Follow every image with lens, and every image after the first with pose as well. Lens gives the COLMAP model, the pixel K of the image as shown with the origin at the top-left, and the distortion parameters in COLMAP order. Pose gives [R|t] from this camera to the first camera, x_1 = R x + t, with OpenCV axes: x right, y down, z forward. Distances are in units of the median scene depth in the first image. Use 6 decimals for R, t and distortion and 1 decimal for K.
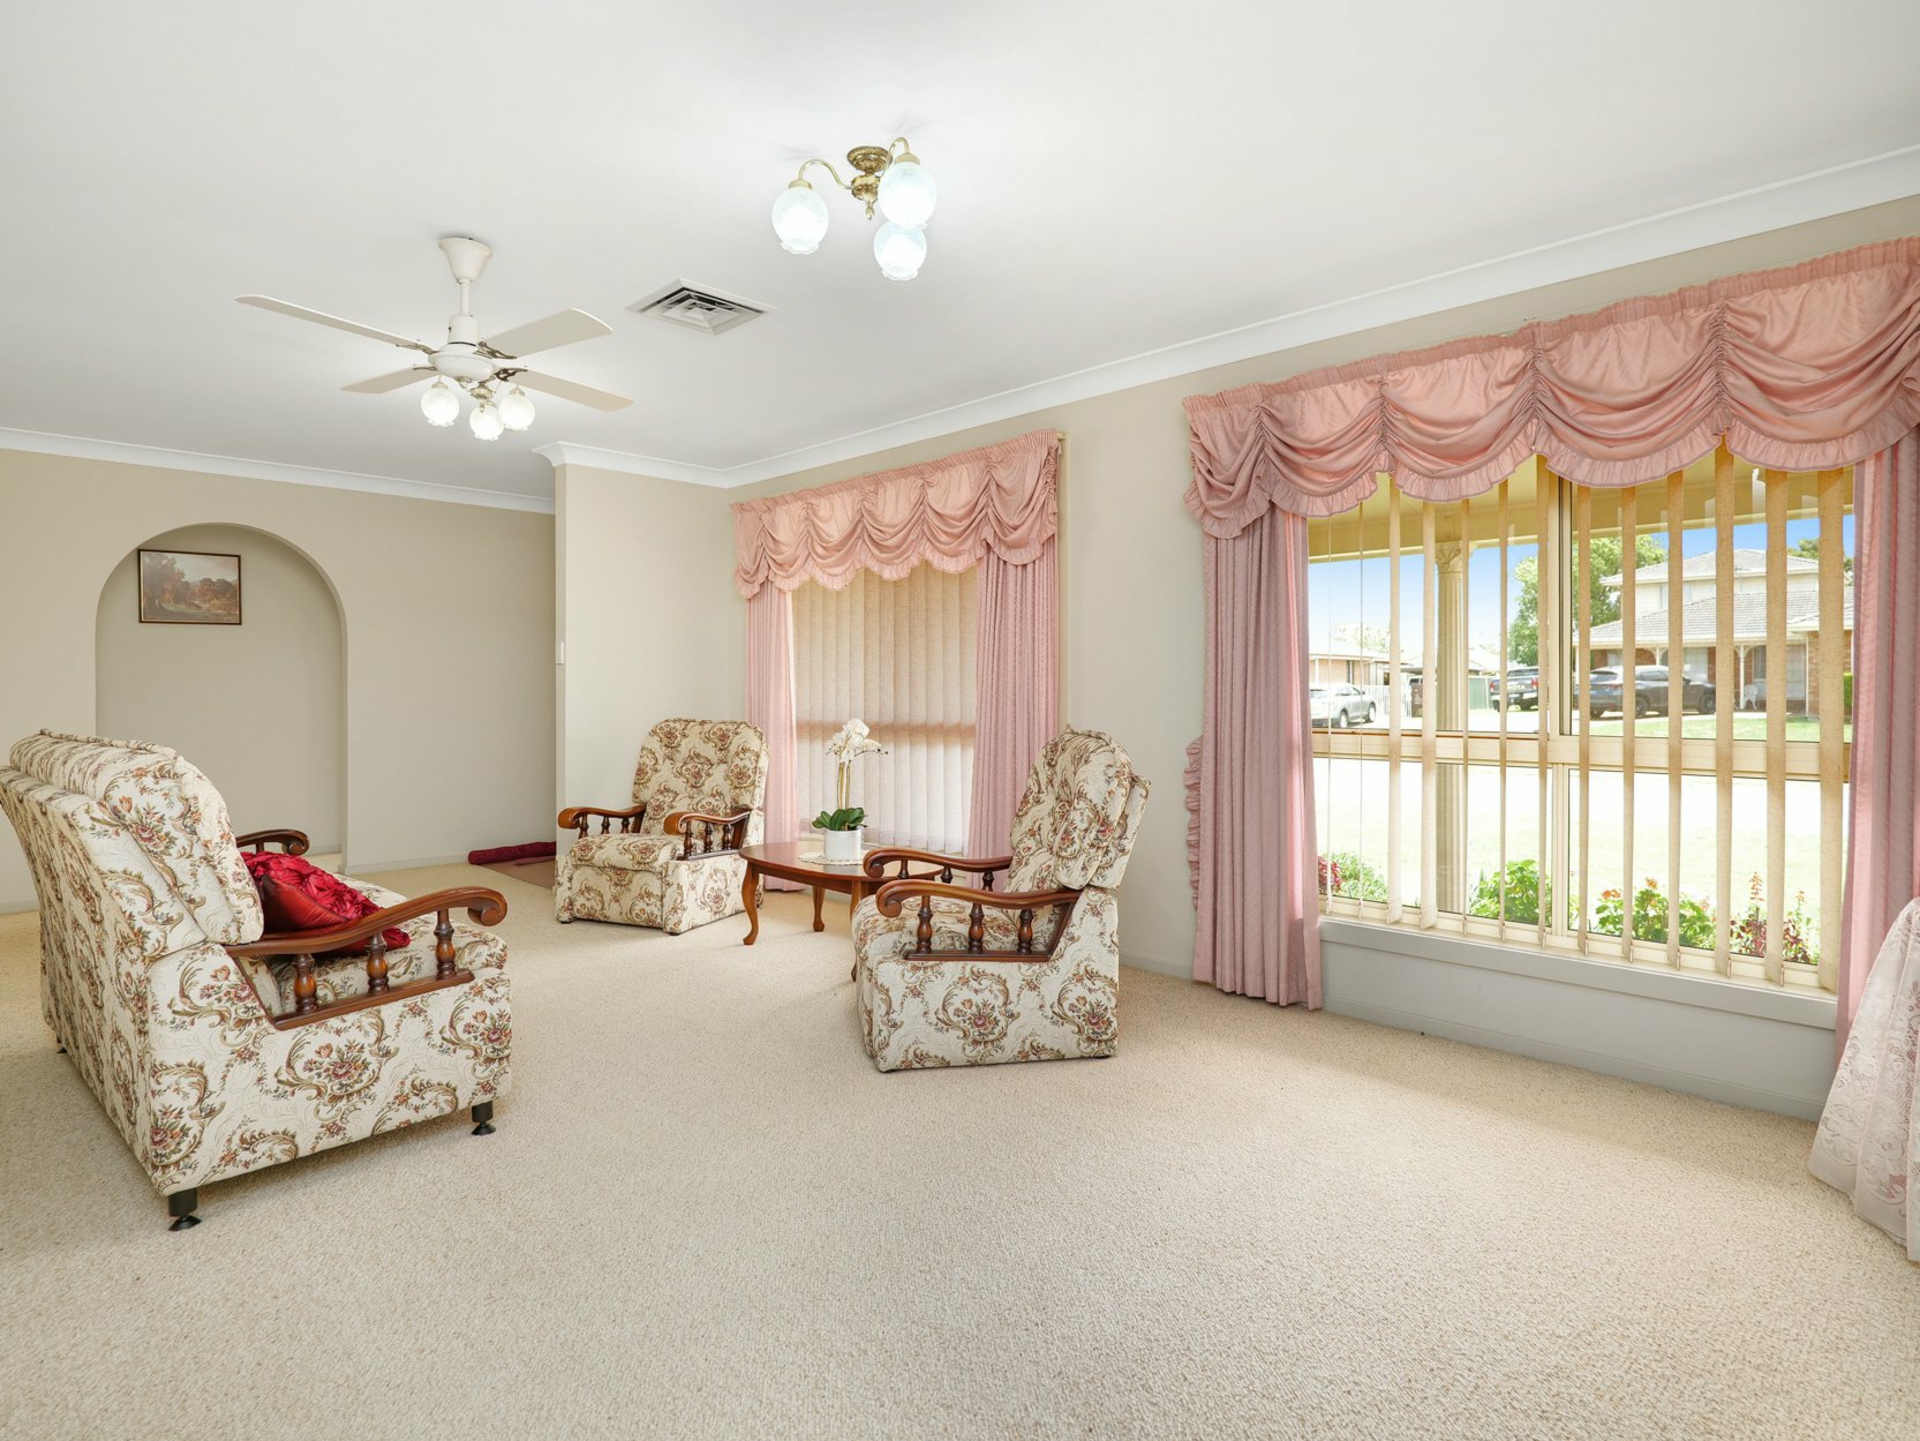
lens RADIAL K [[1011.8, 0, 961.3], [0, 1011.8, 709.4], [0, 0, 1]] dist [-0.016783, 0.002779]
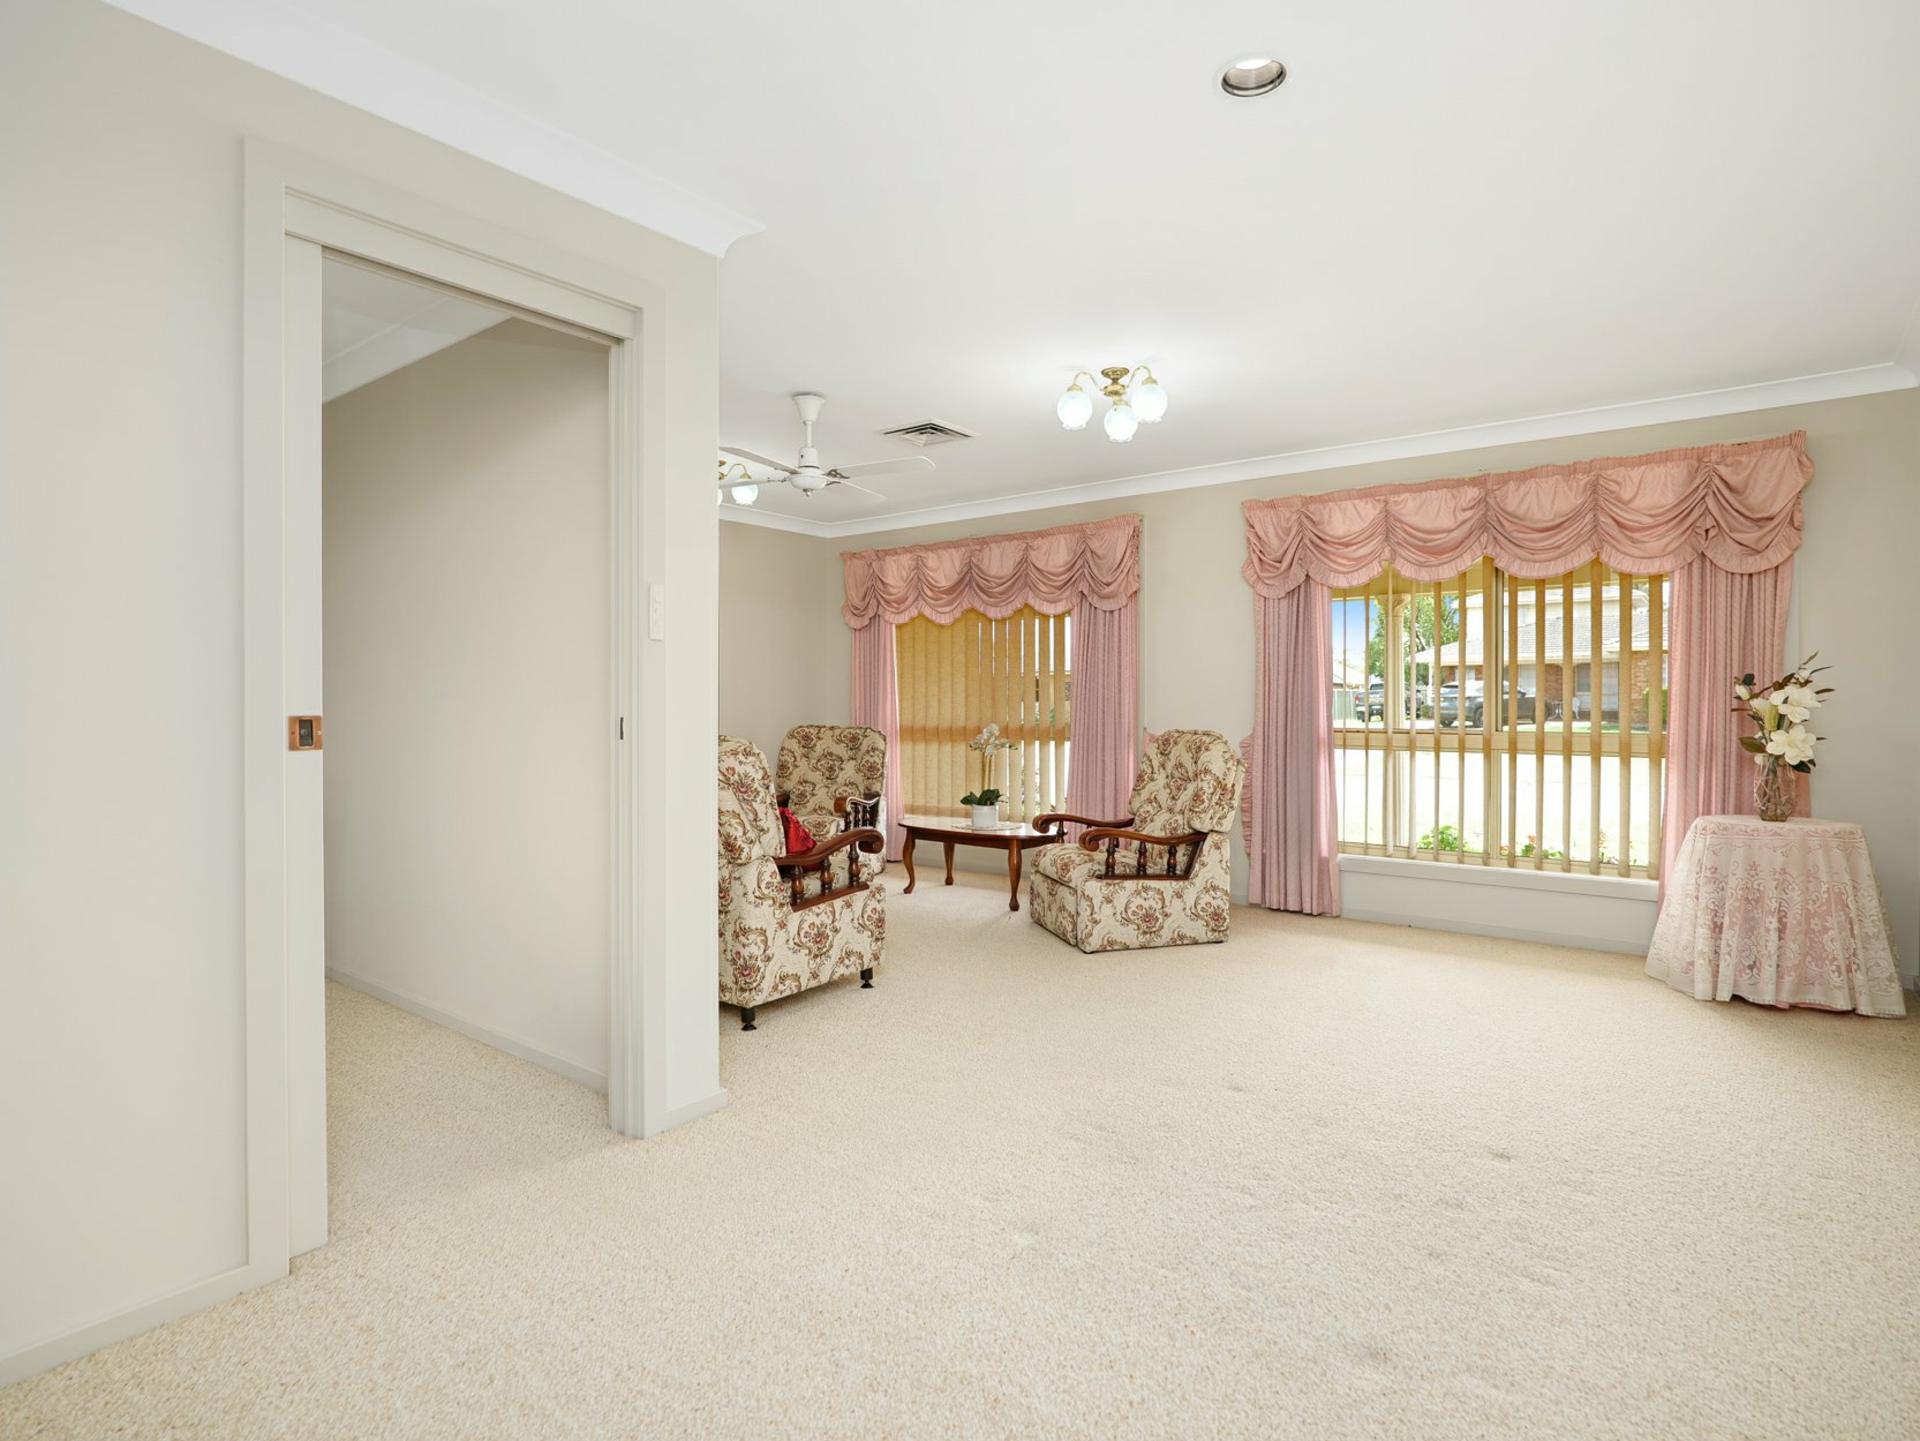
lens RADIAL K [[1011.8, 0, 957.5], [0, 1011.8, 729.9], [0, 0, 1]] dist [-0.016783, 0.002779]
pose [[0.992694, -0.003141, 0.120618, -0.448854], [0.002087, 0.999959, 0.008864, 0.008036], [-0.120641, -0.008548, 0.992659, -0.481200]]
